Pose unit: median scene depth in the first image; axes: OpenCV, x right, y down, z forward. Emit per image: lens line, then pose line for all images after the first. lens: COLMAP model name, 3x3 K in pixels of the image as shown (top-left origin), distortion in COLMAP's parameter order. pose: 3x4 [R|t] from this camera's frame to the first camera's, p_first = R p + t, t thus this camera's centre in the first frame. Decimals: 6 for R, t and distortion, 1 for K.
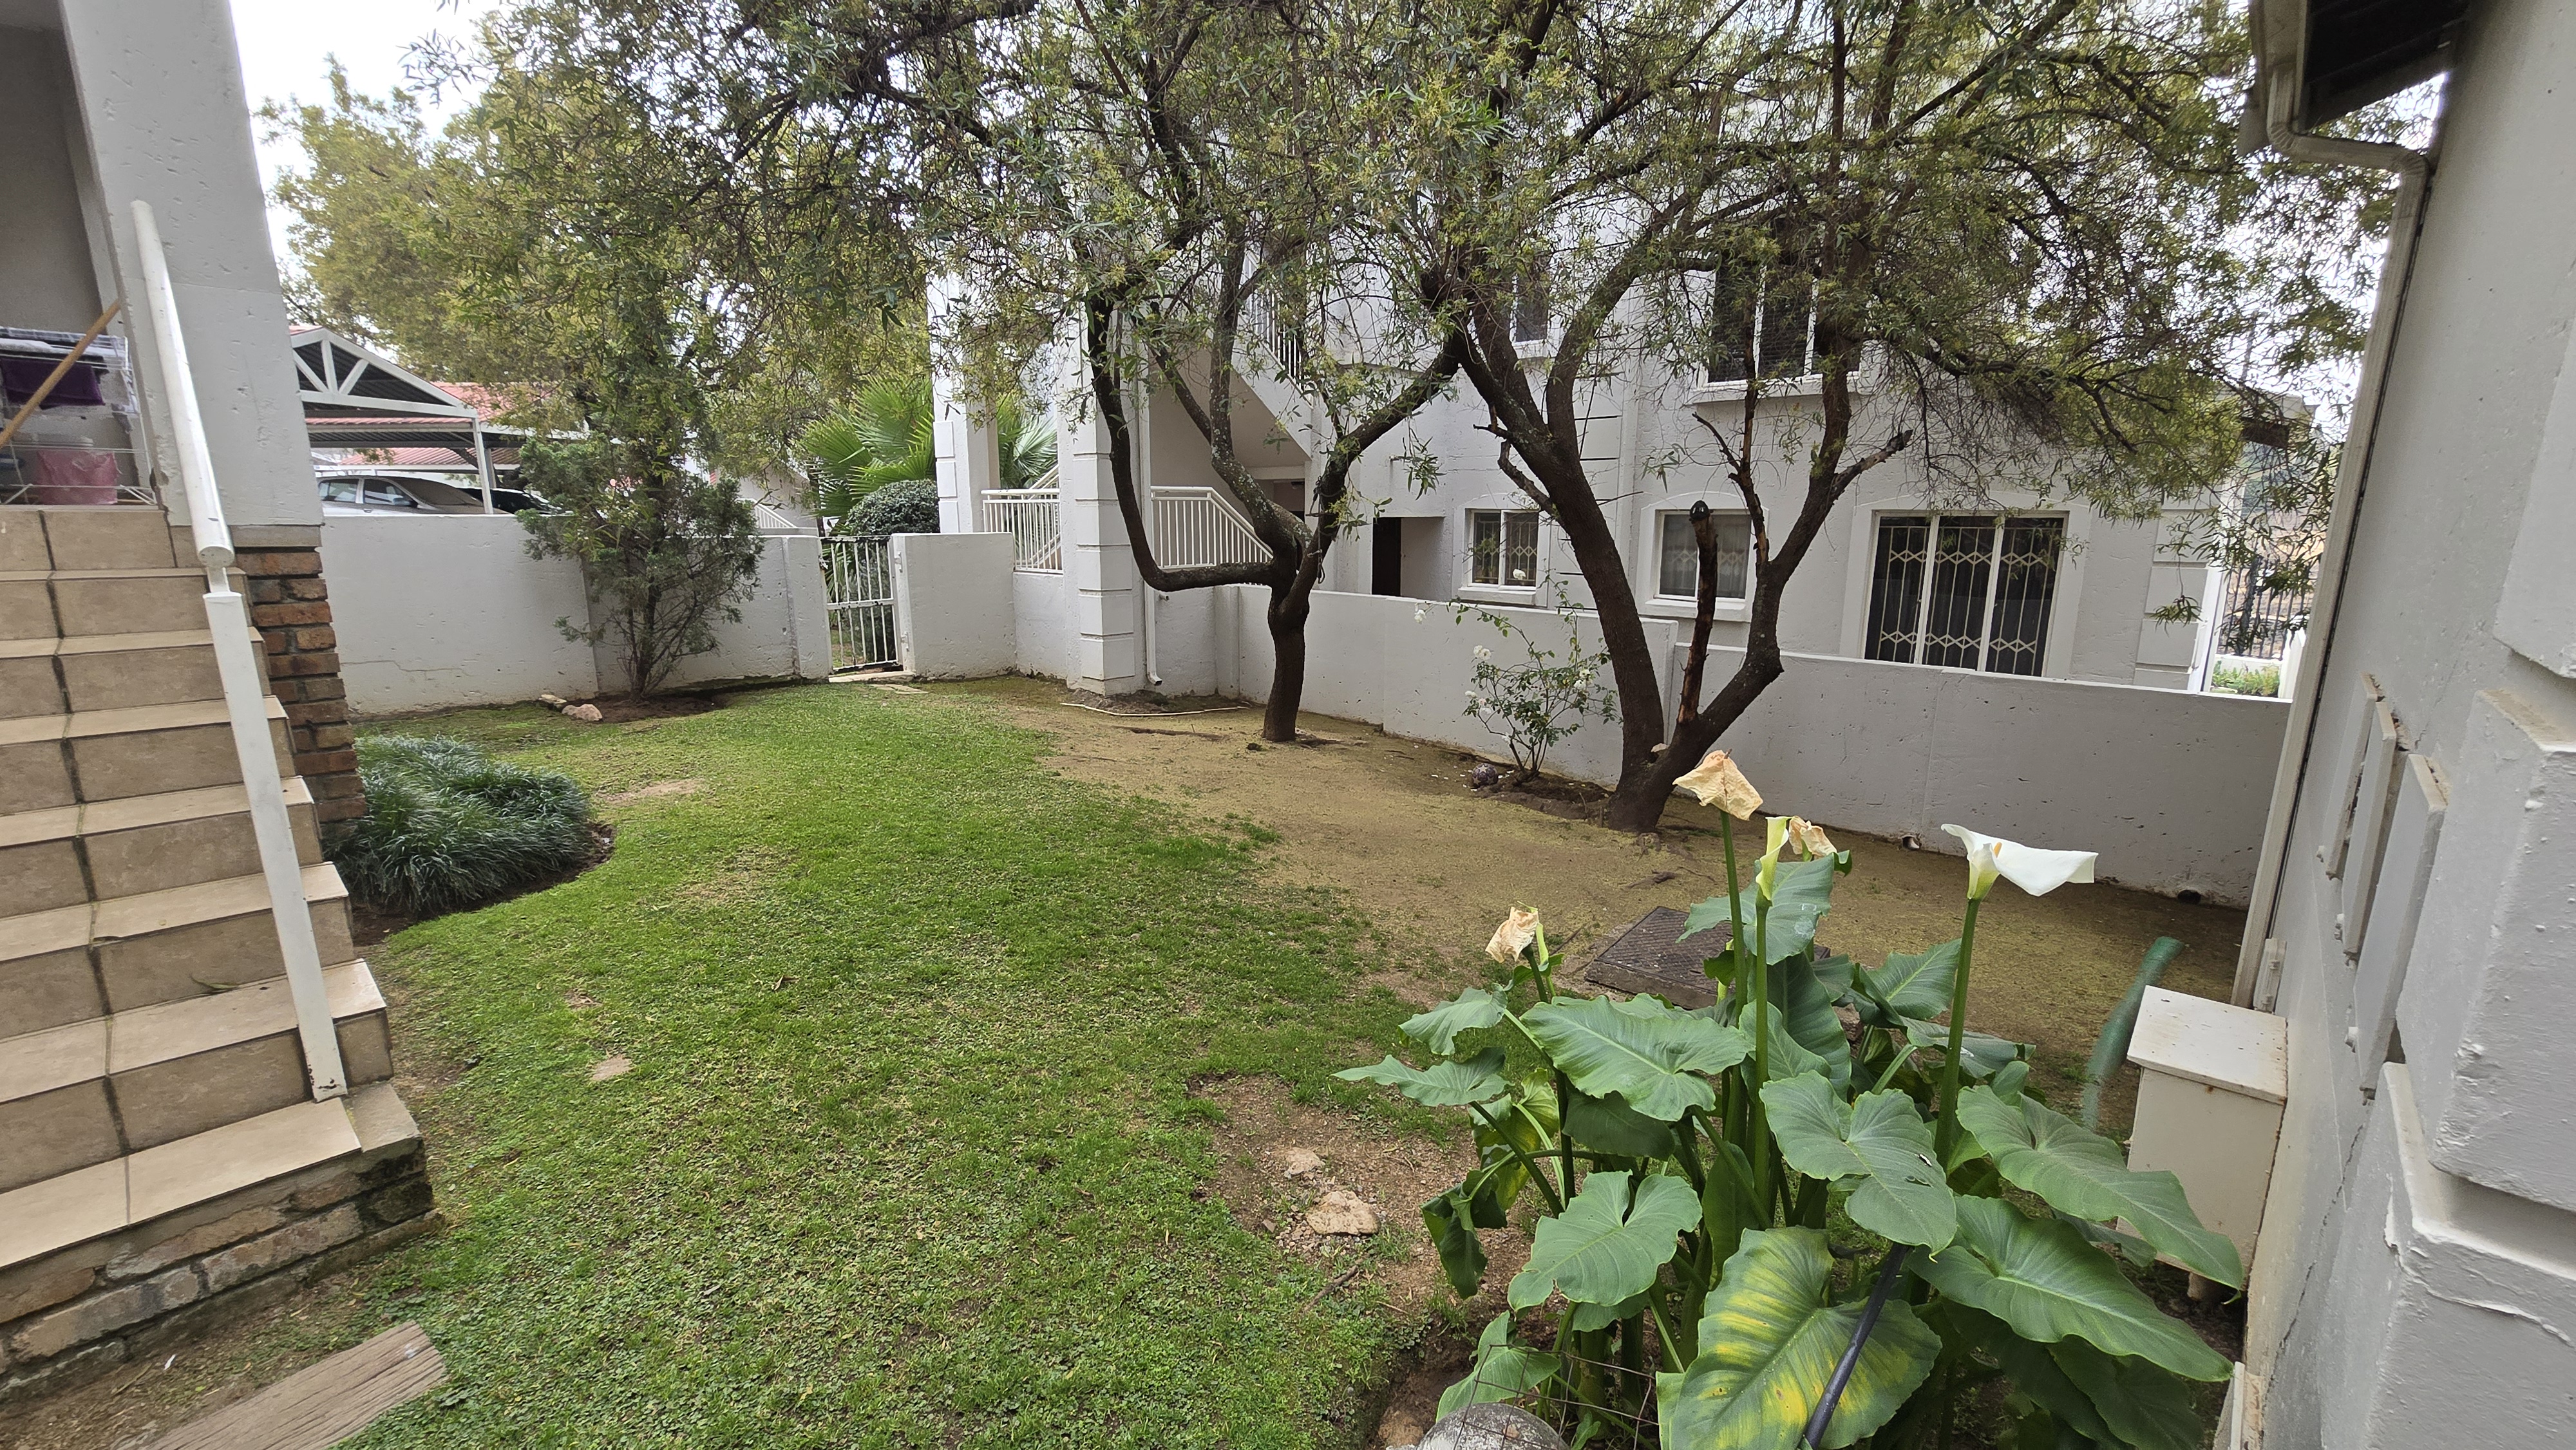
lens RADIAL K [[1043.8, 0, 1296.1], [0, 1043.8, 728.6], [0, 0, 1]] dist [0.000036, 0.001197]
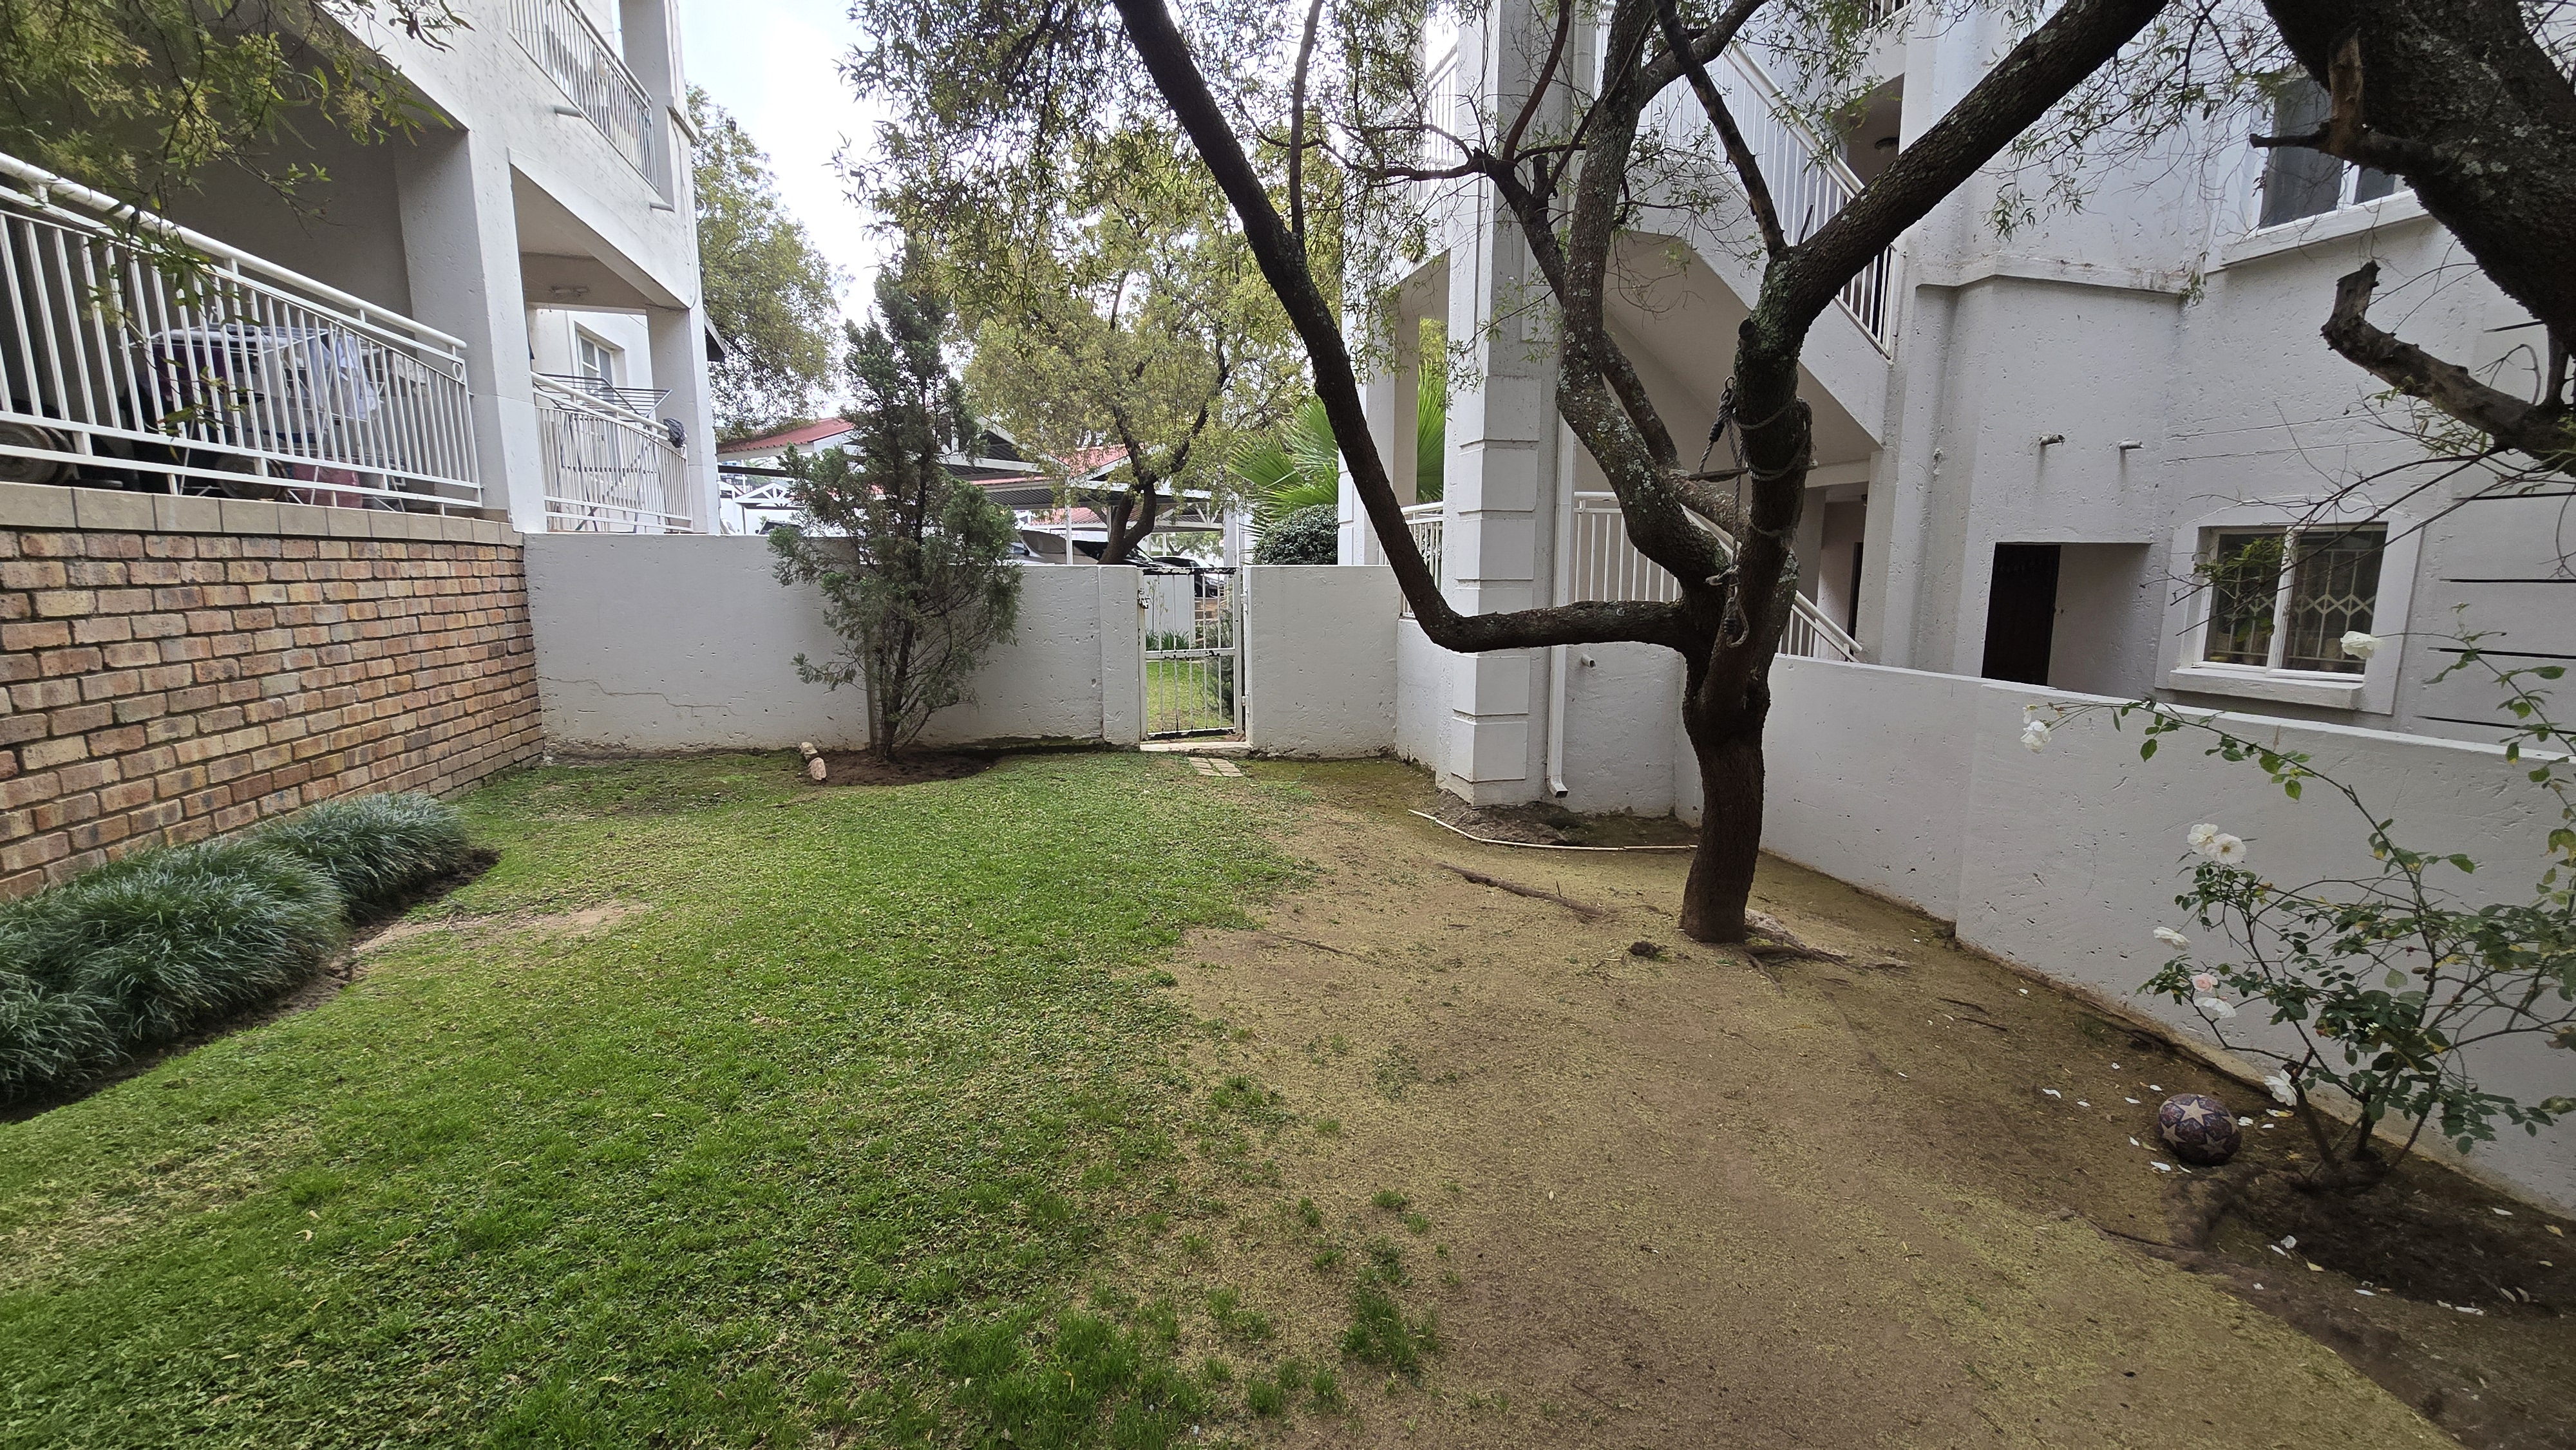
lens RADIAL K [[1043.8, 0, 1324.9], [0, 1043.8, 737.1], [0, 0, 1]] dist [0.000036, 0.001197]
pose [[0.859983, 0.081319, -0.503802, 0.078792], [-0.104341, 0.994386, -0.017603, -0.064465], [0.499542, 0.067705, 0.863640, 0.456875]]
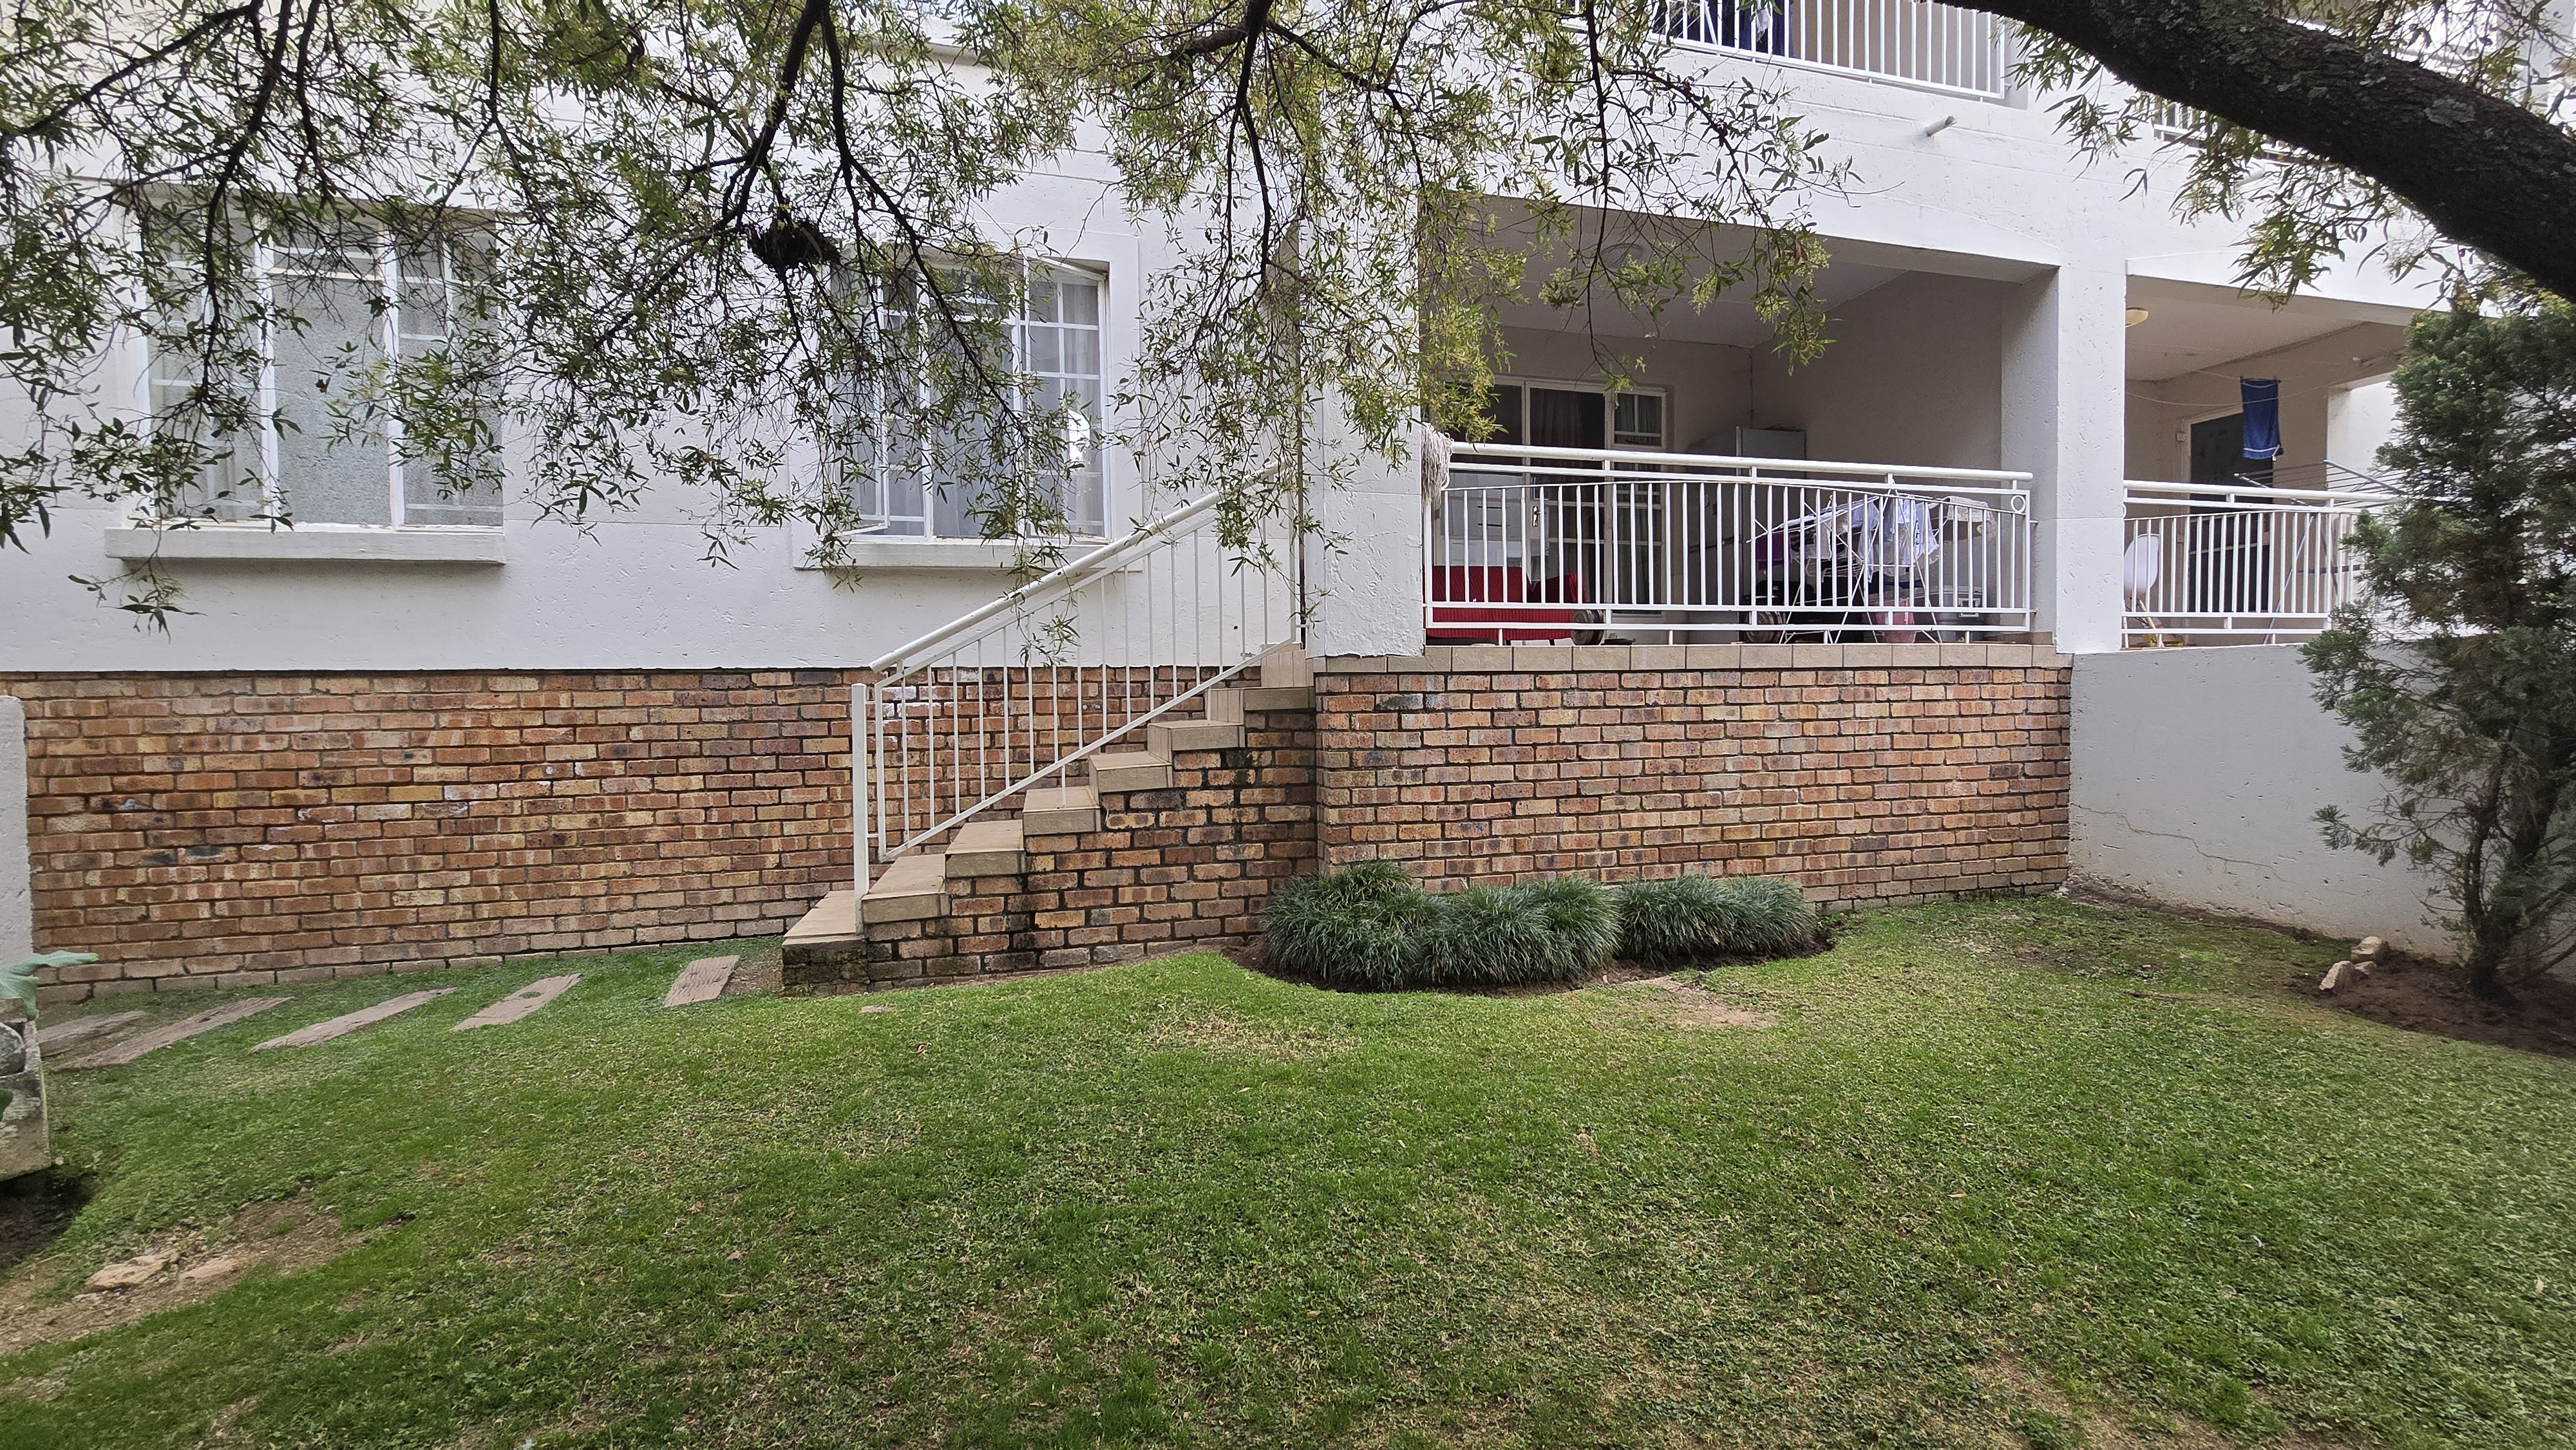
lens RADIAL K [[1043.8, 0, 1297.5], [0, 1043.8, 729.7], [0, 0, 1]] dist [0.000036, 0.001197]
pose [[-0.526322, 0.027021, -0.849856, 0.092309], [-0.162750, 0.977814, 0.131882, -0.122355], [0.834564, 0.207726, -0.510247, 0.748877]]
